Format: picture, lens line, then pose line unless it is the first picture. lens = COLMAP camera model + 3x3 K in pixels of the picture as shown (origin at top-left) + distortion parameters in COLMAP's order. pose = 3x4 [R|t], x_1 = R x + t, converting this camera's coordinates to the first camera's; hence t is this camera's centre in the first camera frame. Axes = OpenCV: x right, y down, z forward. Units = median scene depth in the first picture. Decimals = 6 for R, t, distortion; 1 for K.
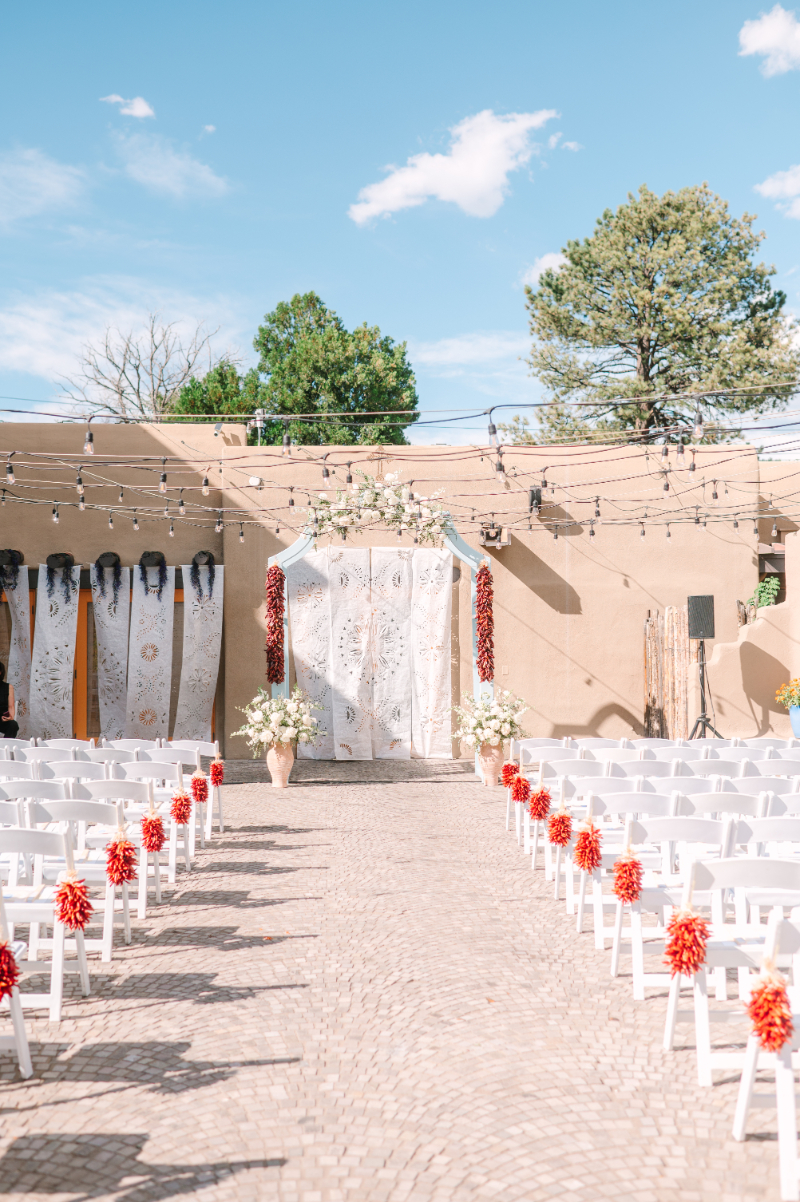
lens RADIAL K [[1226.4, 0, 400.0], [0, 1226.4, 601.0], [0, 0, 1]] dist [-0.022540, -0.023945]
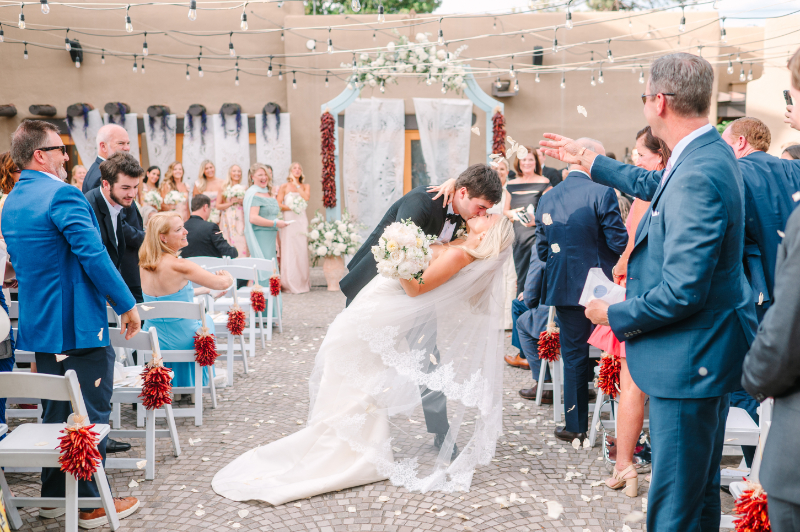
lens RADIAL K [[816.2, 0, 400.0], [0, 816.2, 266.0], [0, 0, 1]] dist [-0.022540, -0.023945]
pose [[0.999257, -0.001907, -0.038487, 0.002034], [0.007374, 0.989783, 0.142391, 0.007437], [0.037822, -0.142569, 0.989062, 0.162399]]
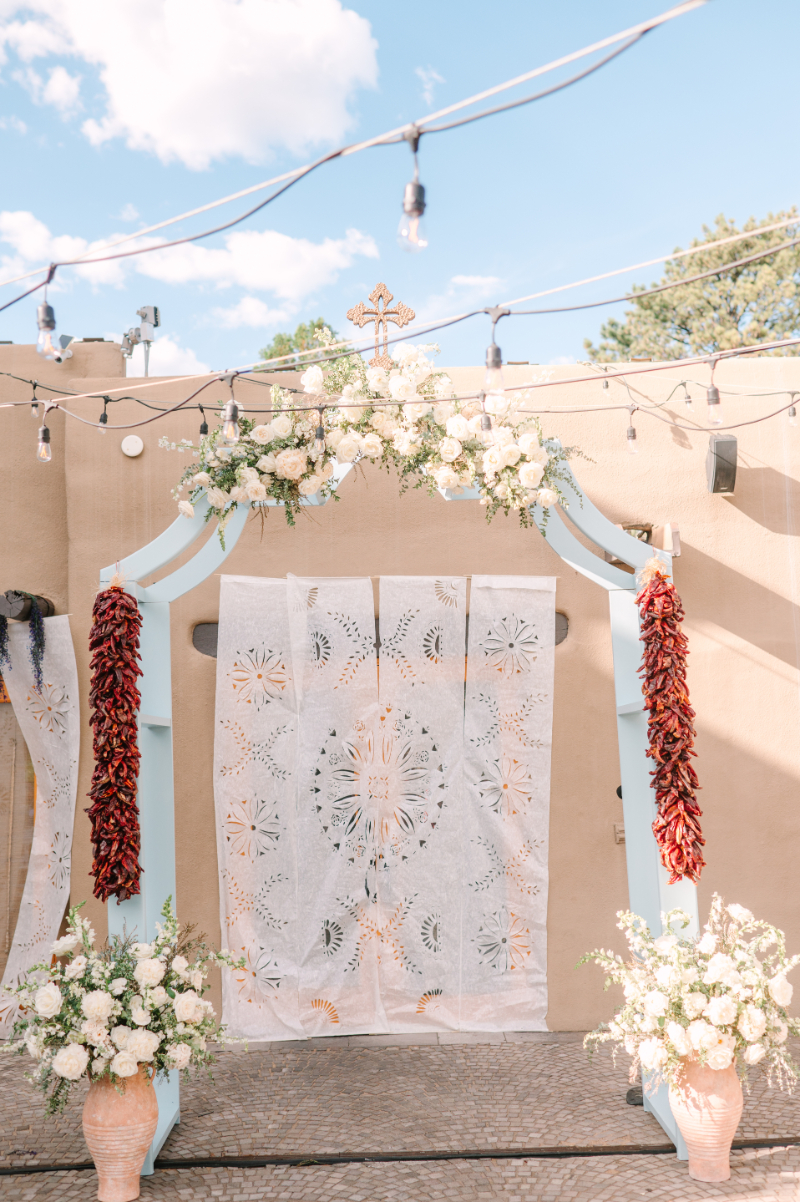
lens RADIAL K [[1226.4, 0, 400.0], [0, 1226.4, 601.0], [0, 0, 1]] dist [-0.022540, -0.023945]
pose [[0.998800, -0.031620, -0.037406, 0.002213], [0.027728, 0.994565, -0.100356, 0.015423], [0.040376, 0.099199, 0.994248, 0.581675]]
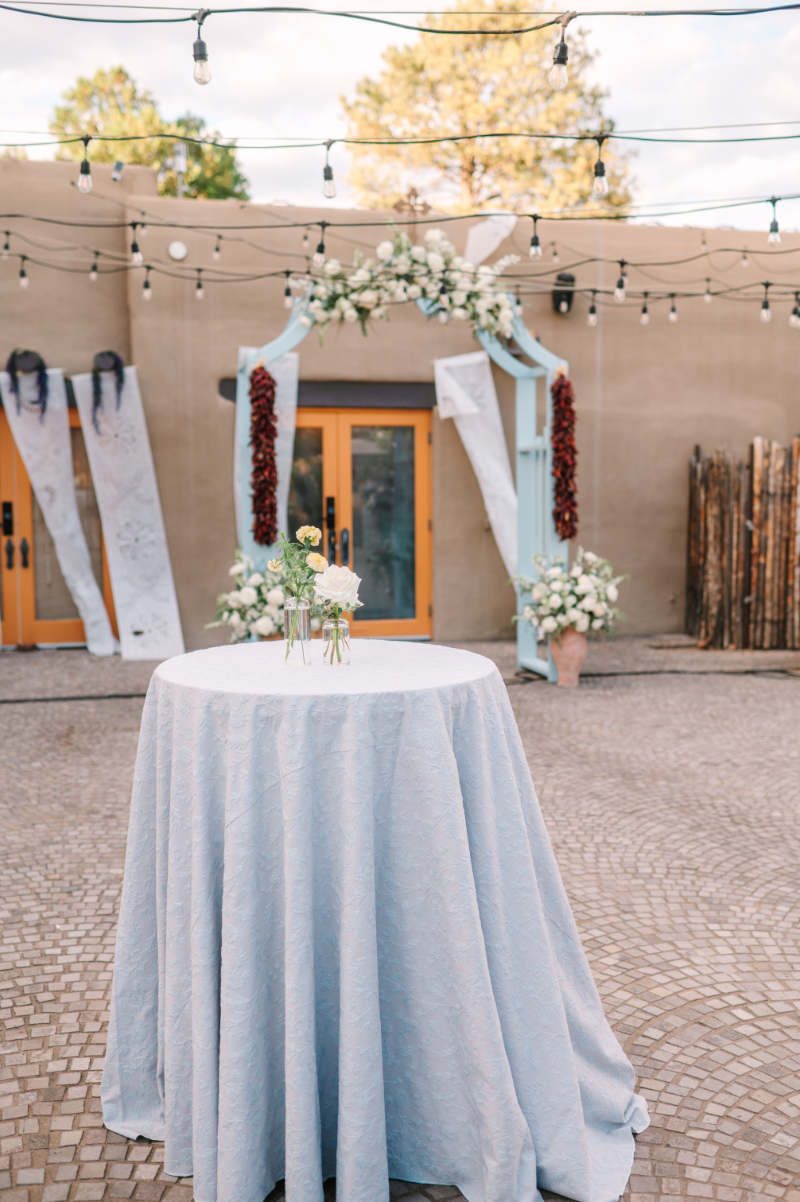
lens RADIAL K [[1226.4, 0, 400.0], [0, 1226.4, 601.0], [0, 0, 1]] dist [-0.022540, -0.023945]
pose [[0.977795, -0.018665, 0.208729, -0.158528], [-0.005780, 0.993244, 0.115898, 0.018093], [-0.209482, -0.114531, 0.971082, 0.311873]]
